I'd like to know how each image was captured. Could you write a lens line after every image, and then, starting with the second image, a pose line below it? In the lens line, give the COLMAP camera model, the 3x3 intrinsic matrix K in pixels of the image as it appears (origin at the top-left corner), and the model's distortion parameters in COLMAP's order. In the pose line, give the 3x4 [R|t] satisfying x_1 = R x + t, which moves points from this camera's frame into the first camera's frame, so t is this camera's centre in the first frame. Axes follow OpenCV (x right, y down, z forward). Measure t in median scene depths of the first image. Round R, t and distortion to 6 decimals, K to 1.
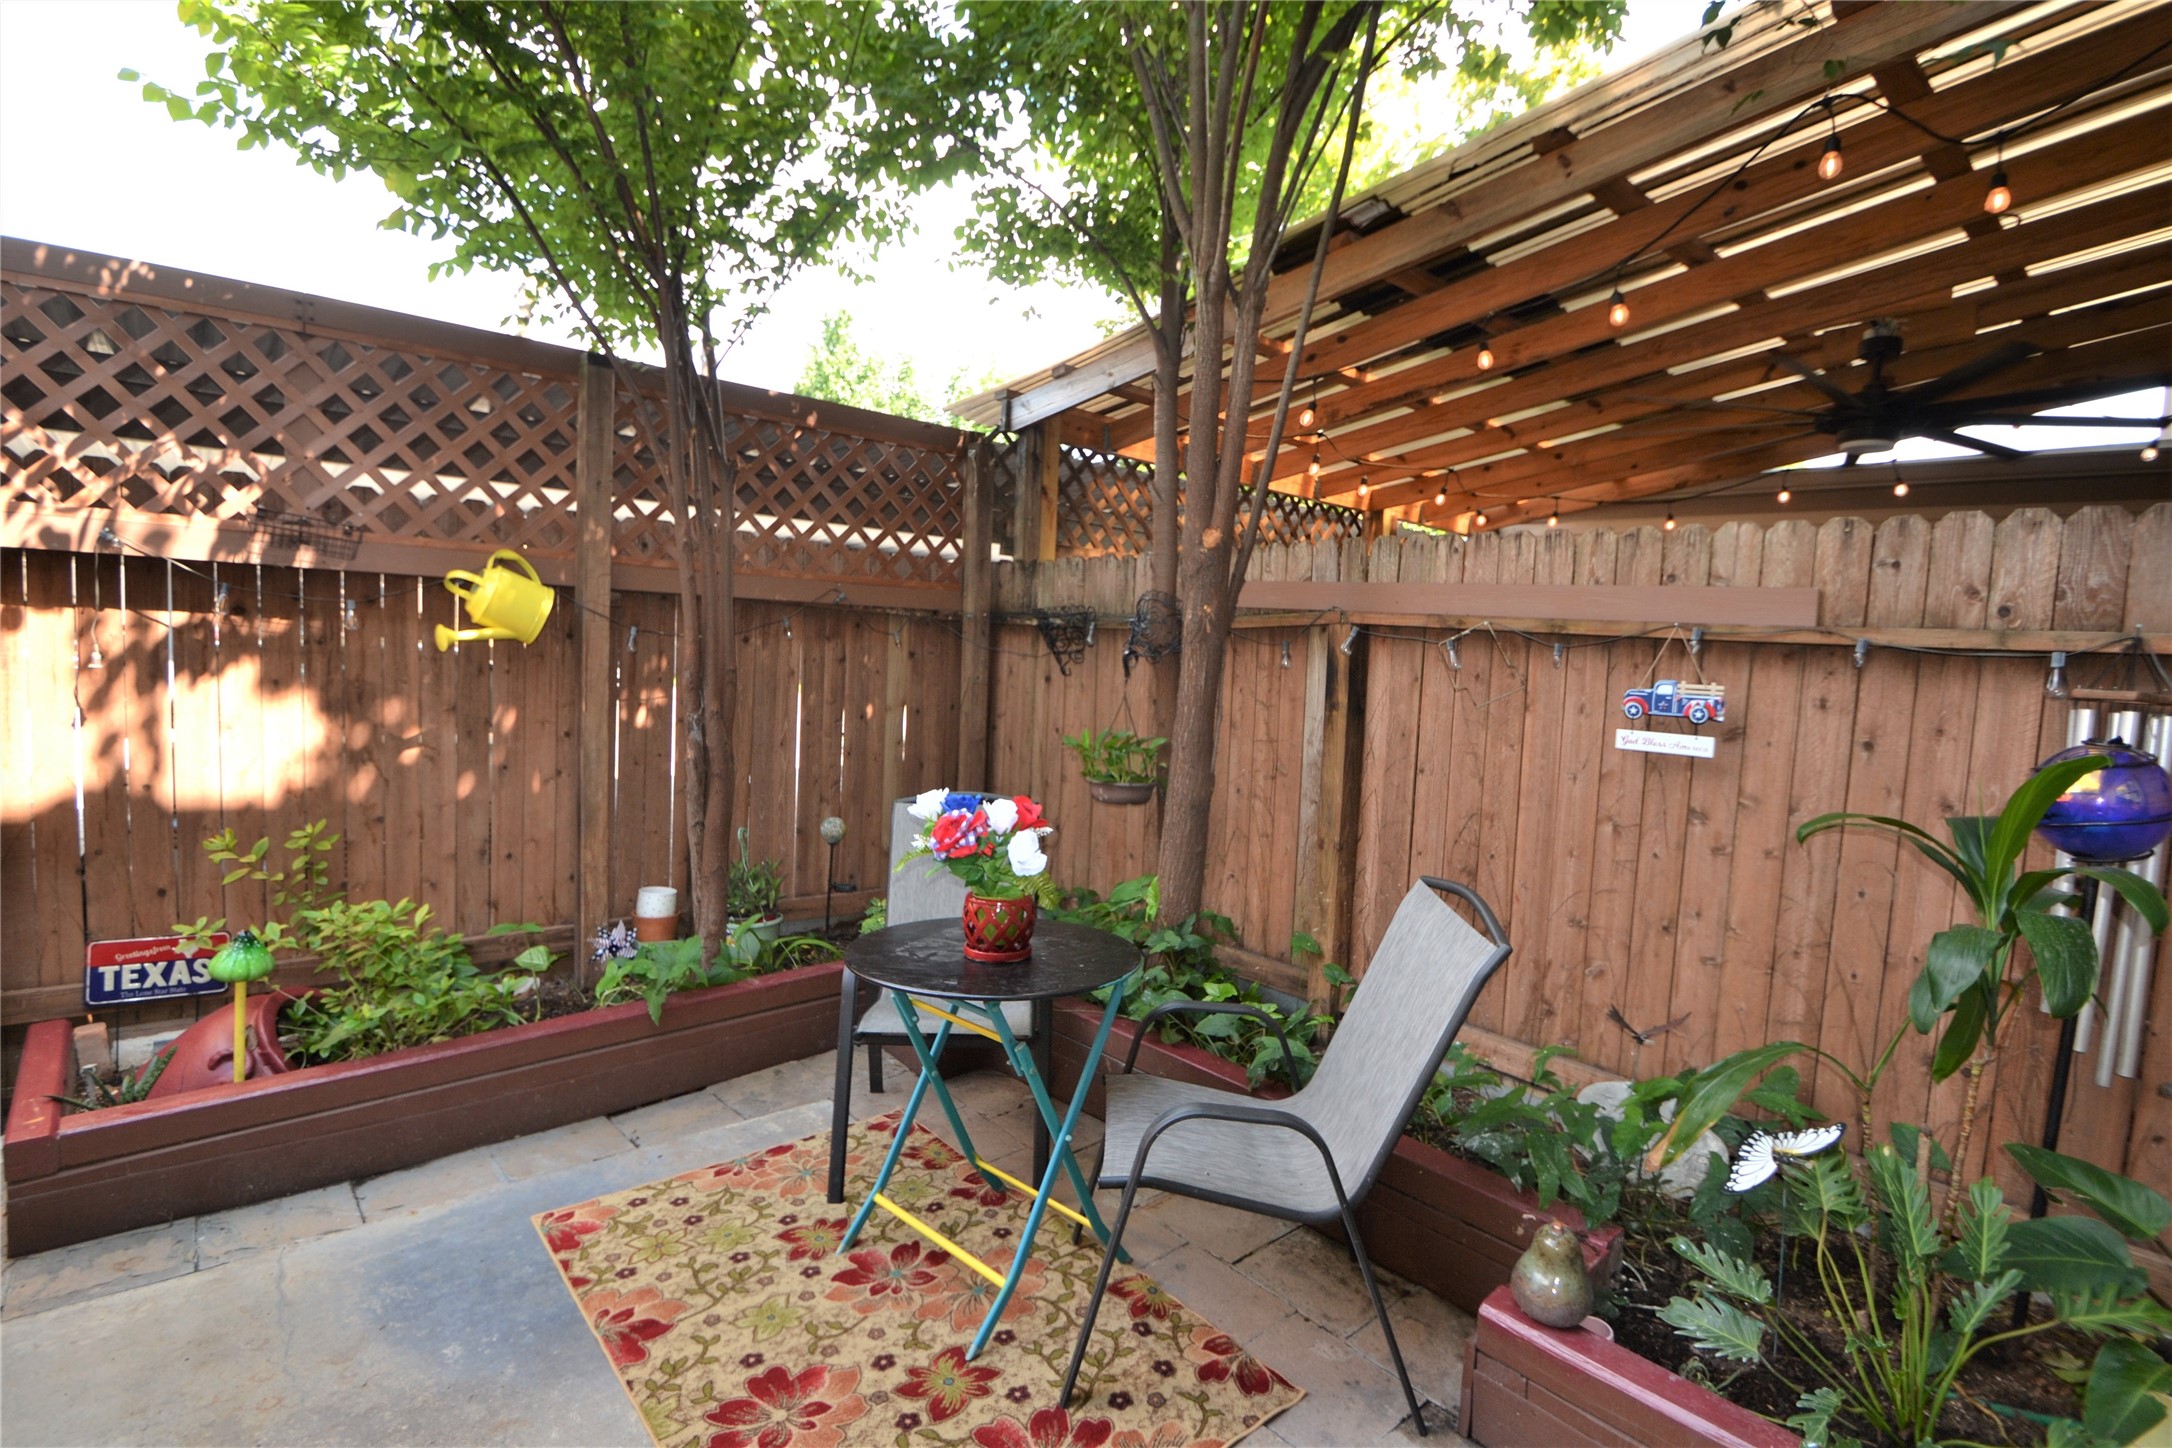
lens RADIAL K [[959.6, 0, 932.4], [0, 959.6, 713.5], [0, 0, 1]] dist [-0.001540, -0.000087]
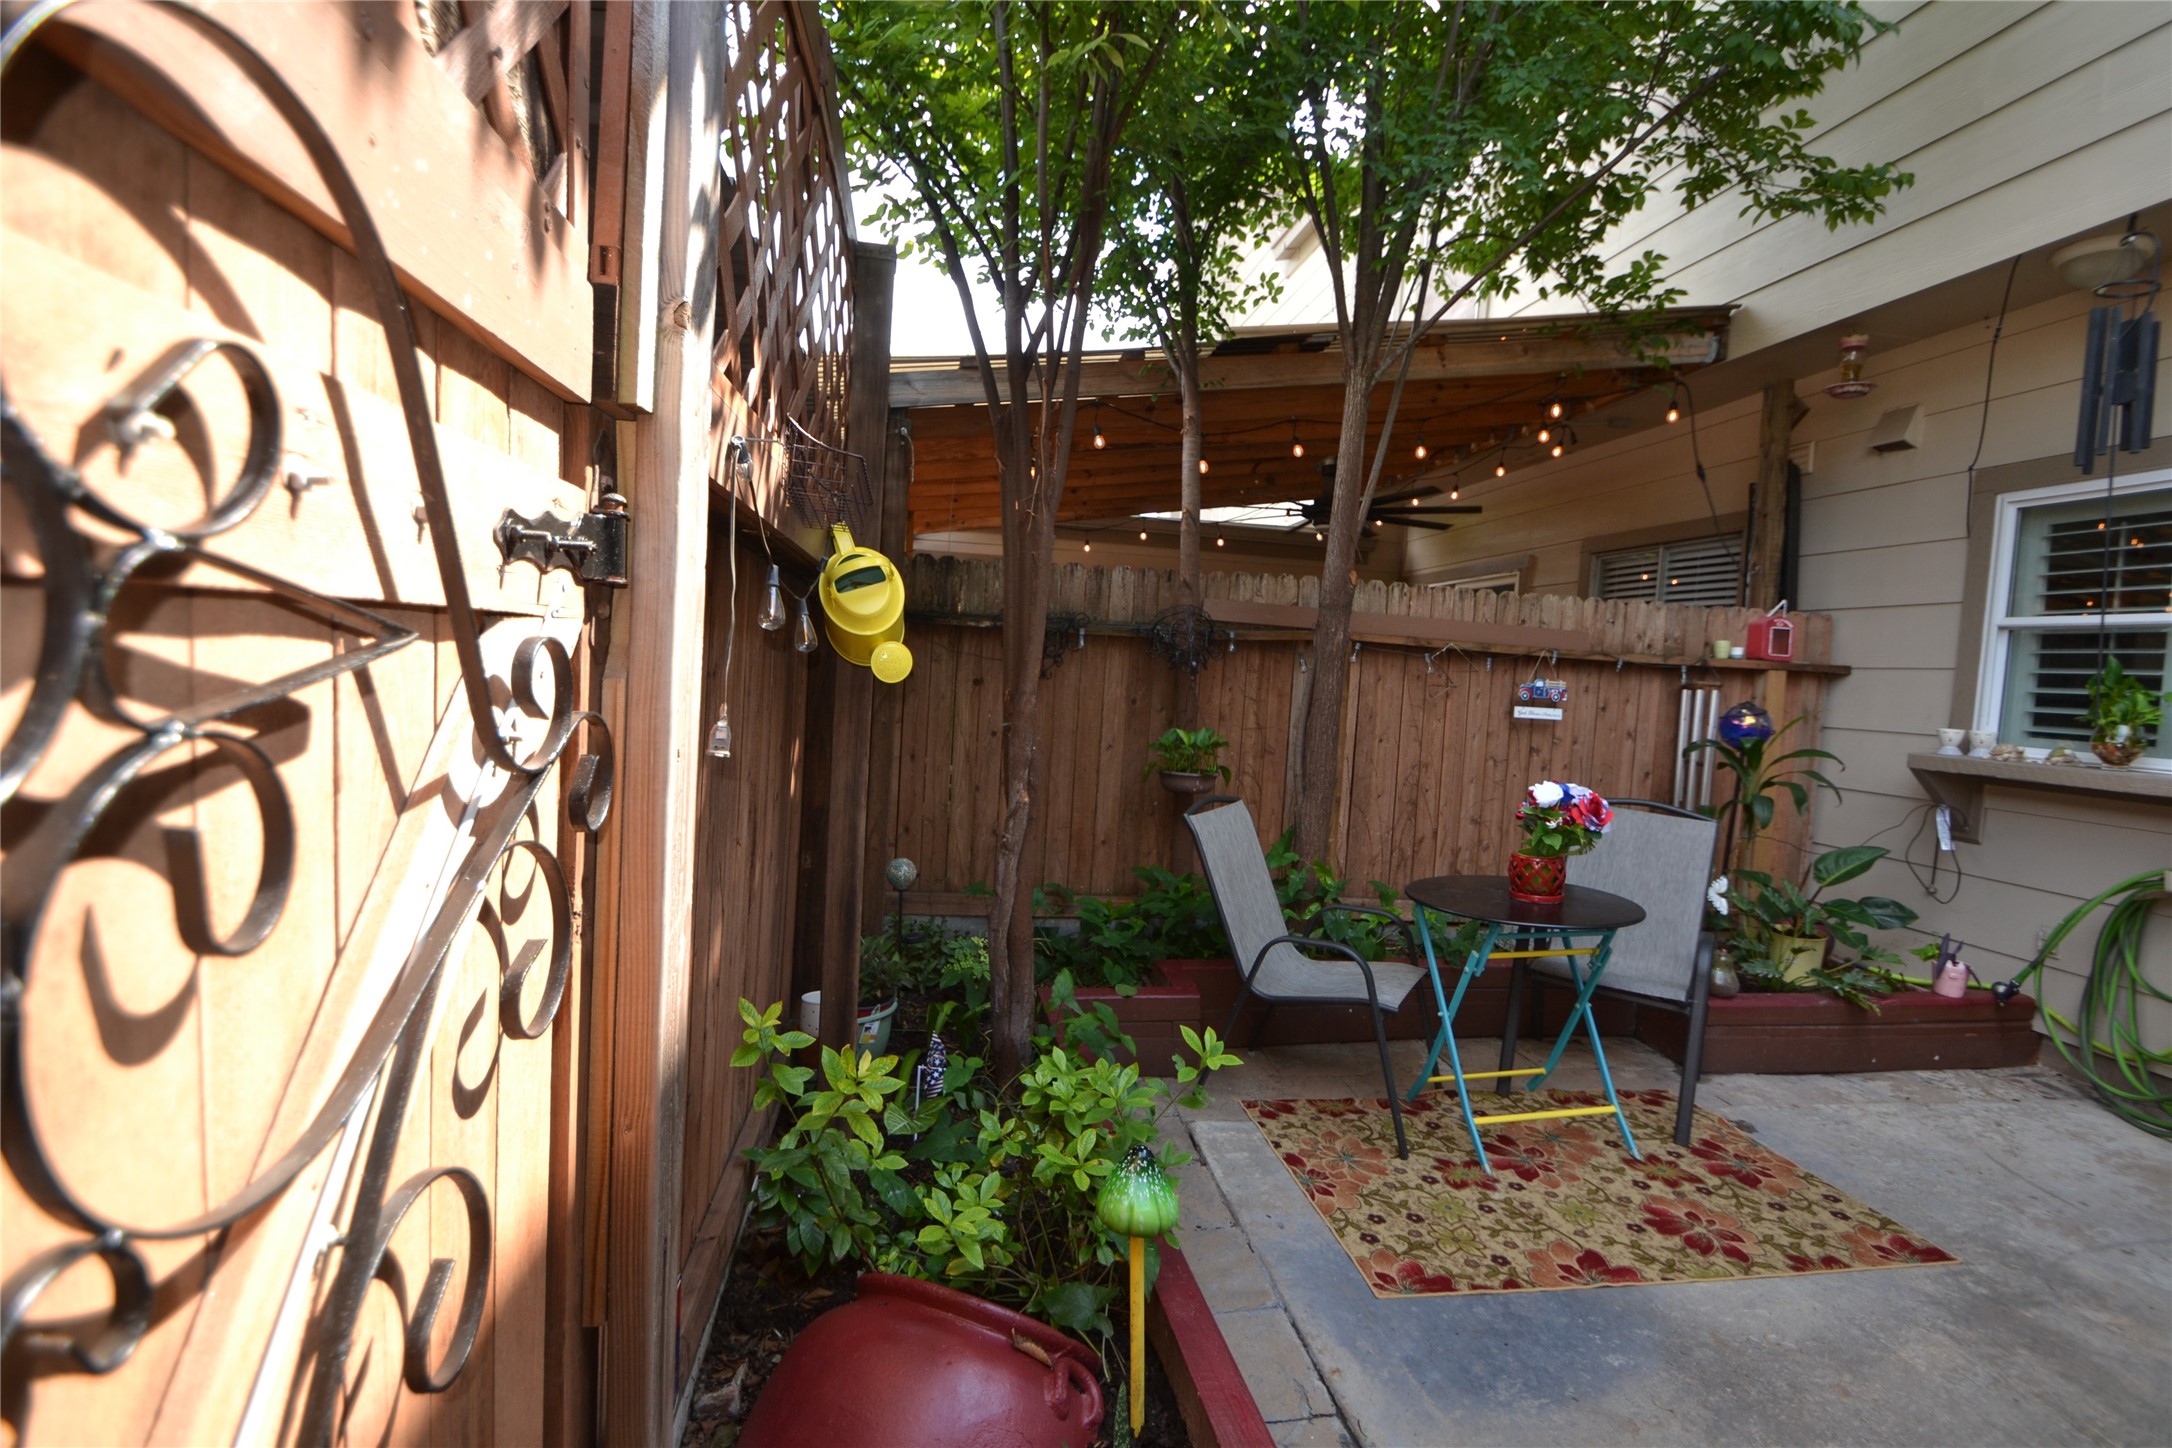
lens RADIAL K [[1003.3, 0, 1077.4], [0, 1003.3, 719.1], [0, 0, 1]] dist [0.000021, -0.014638]
pose [[0.541822, -0.067843, 0.837751, -1.353928], [0.038860, 0.997693, 0.055663, -0.101352], [-0.839595, 0.002395, 0.543208, 0.714032]]
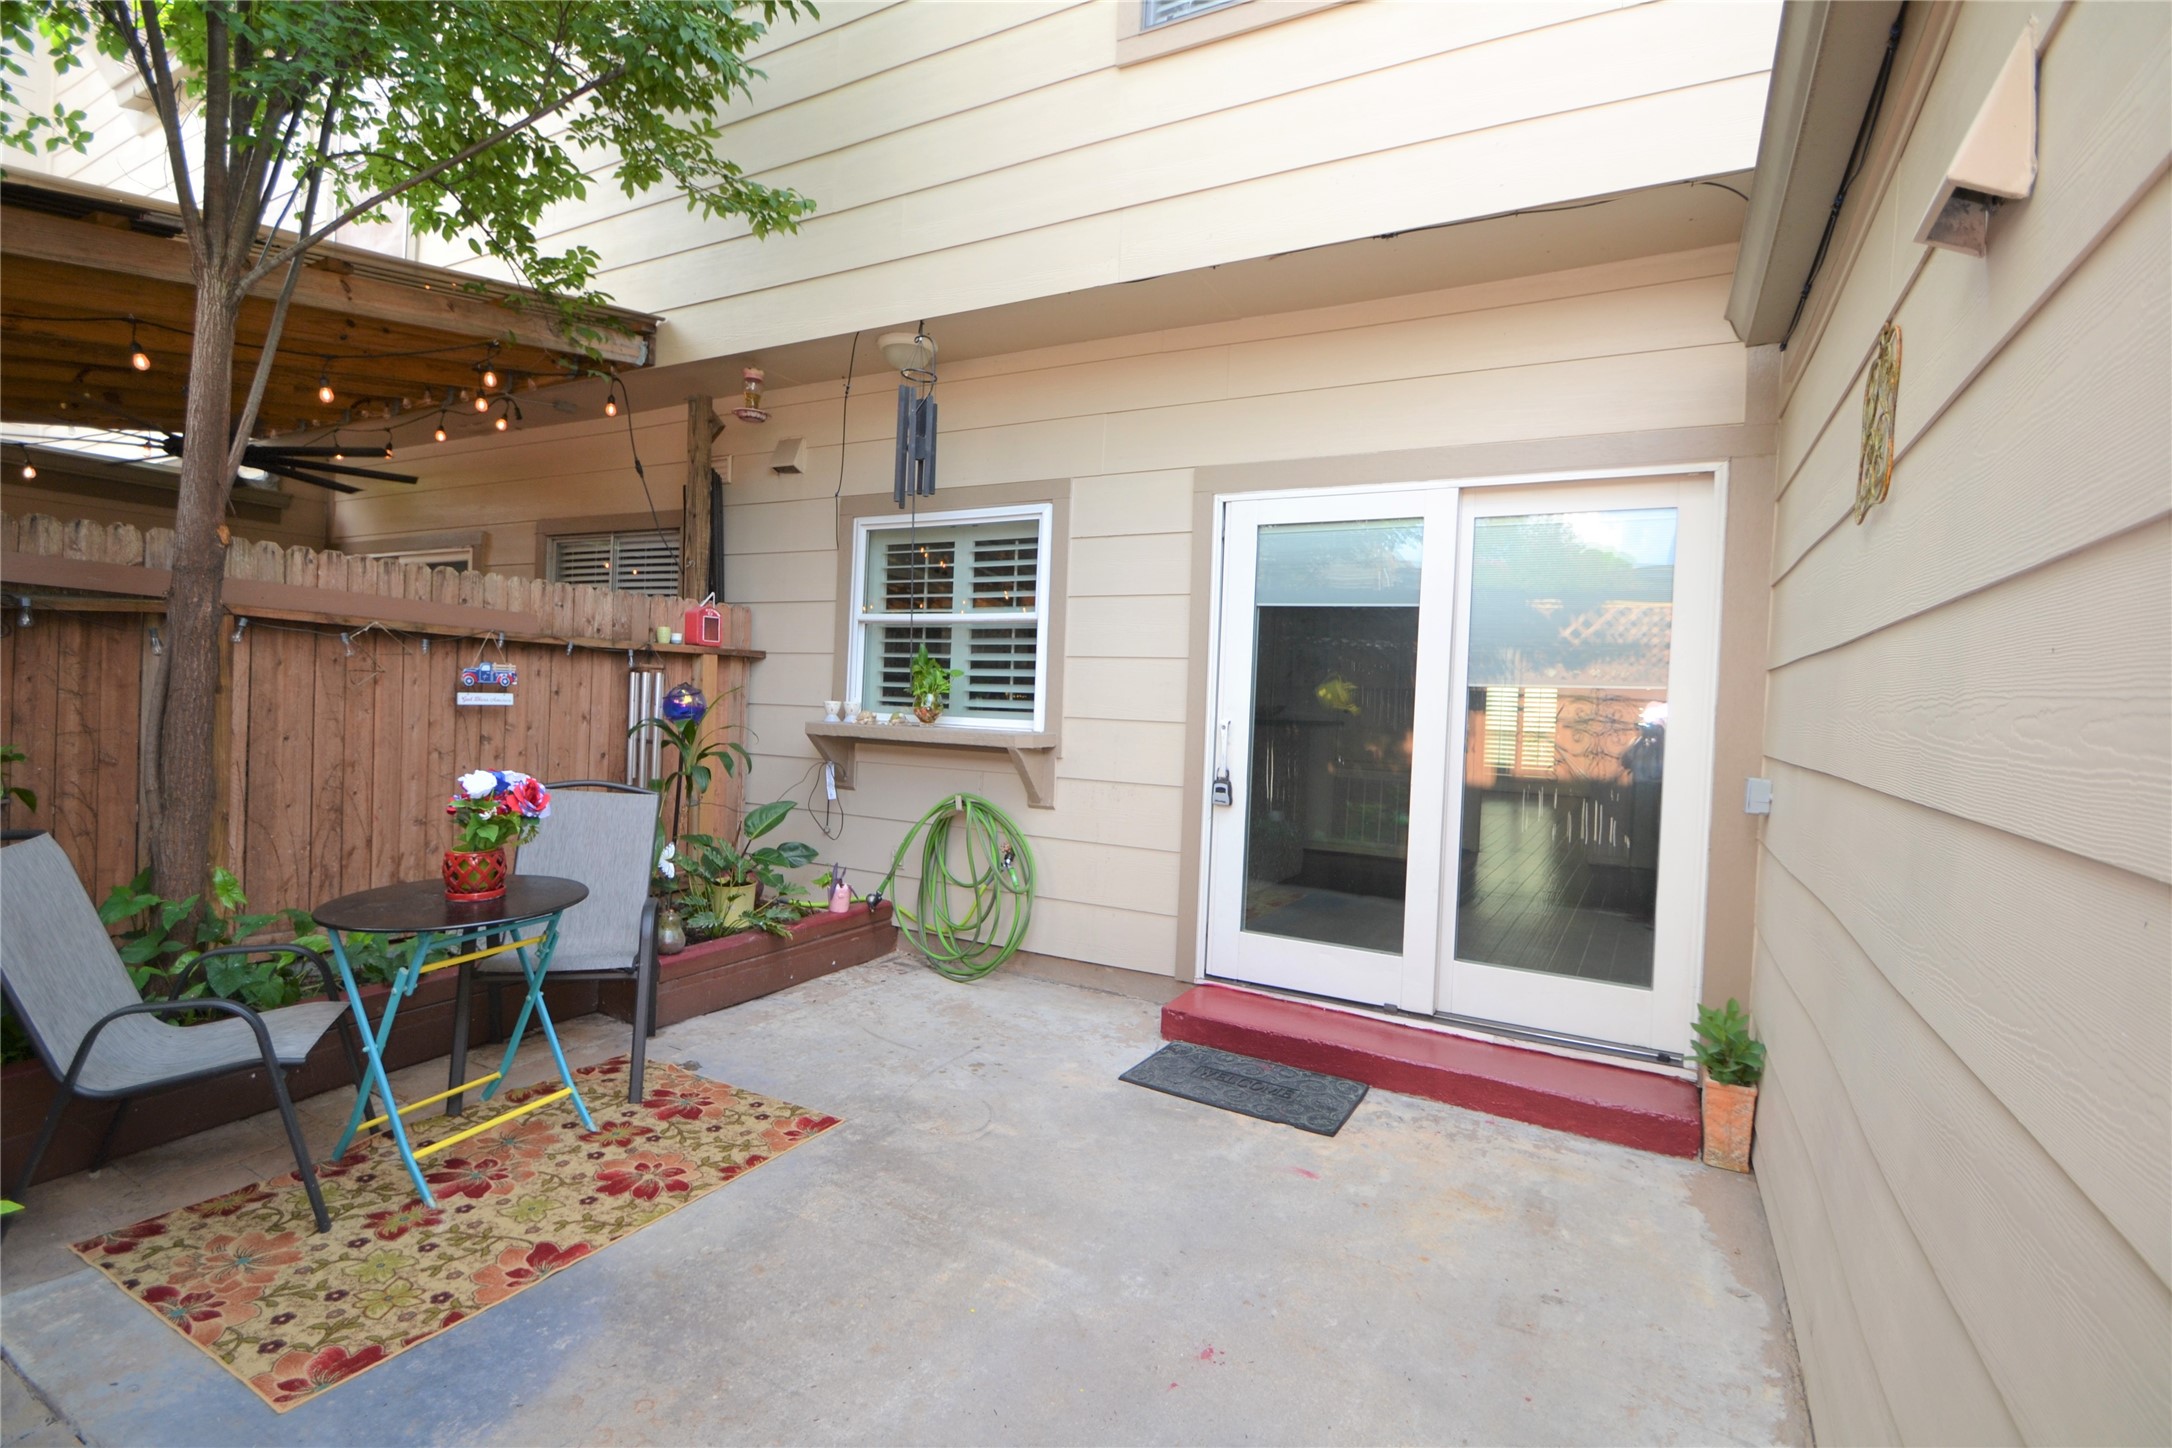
lens RADIAL K [[1003.3, 0, 1077.4], [0, 1003.3, 719.1], [0, 0, 1]] dist [0.000021, -0.014638]
pose [[-0.353454, -0.085069, 0.931576, -1.329525], [0.013596, 0.995284, 0.096046, -0.094335], [-0.935353, 0.046613, -0.350631, 0.652163]]
